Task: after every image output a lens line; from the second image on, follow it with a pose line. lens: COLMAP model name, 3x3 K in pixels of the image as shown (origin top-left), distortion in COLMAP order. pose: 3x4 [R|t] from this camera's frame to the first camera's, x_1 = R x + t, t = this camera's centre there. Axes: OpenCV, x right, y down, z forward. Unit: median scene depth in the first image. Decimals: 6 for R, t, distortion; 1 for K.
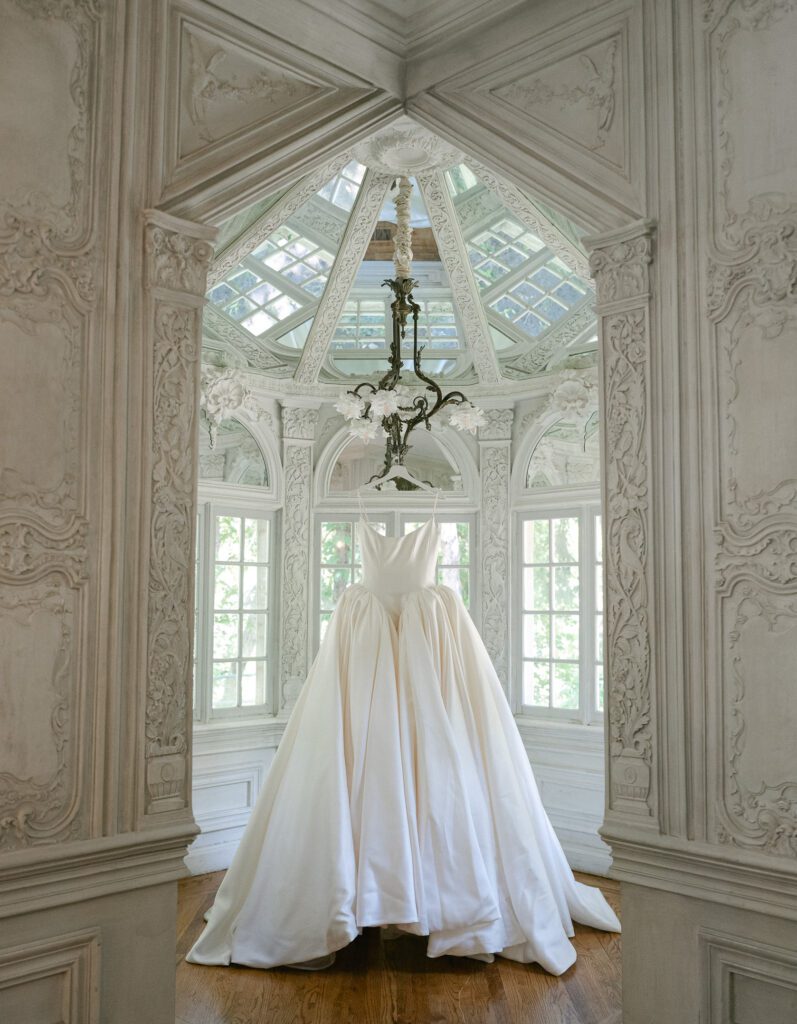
lens RADIAL K [[987.4, 0, 400.2], [0, 987.4, 507.2], [0, 0, 1]] dist [-0.002875, 0.000000]
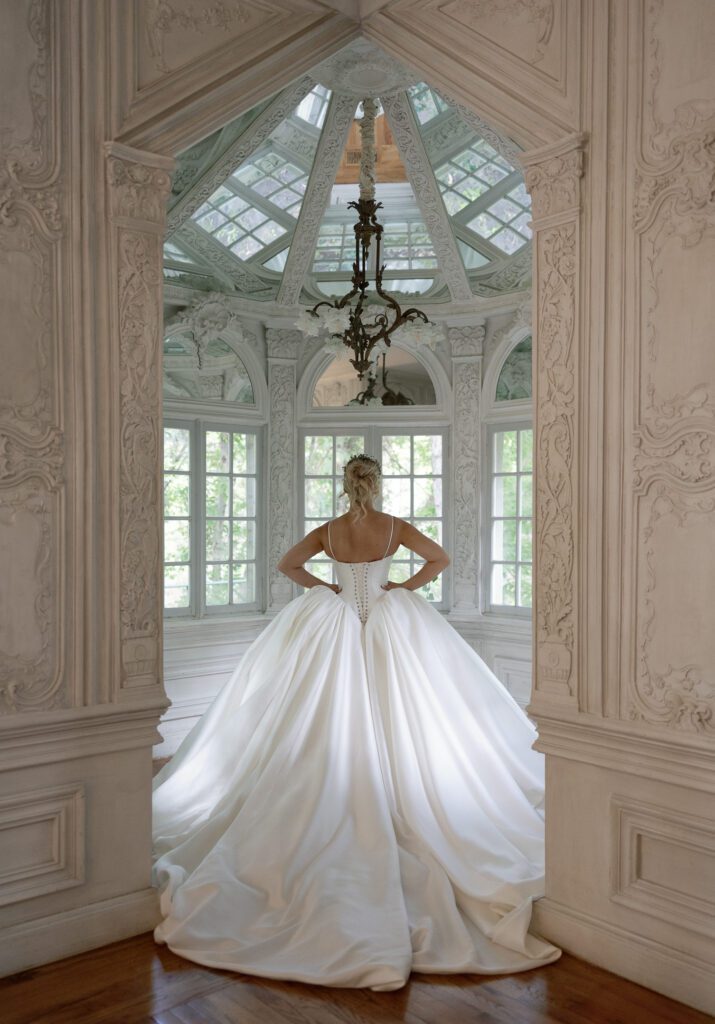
lens RADIAL K [[953.6, 0, 356.0], [0, 953.6, 519.9], [0, 0, 1]] dist [0.033376, 0.000000]
pose [[0.996034, -0.003762, -0.088897, 0.107737], [0.012018, 0.995639, 0.092518, 0.016364], [0.088162, -0.093219, 0.991735, -0.056725]]
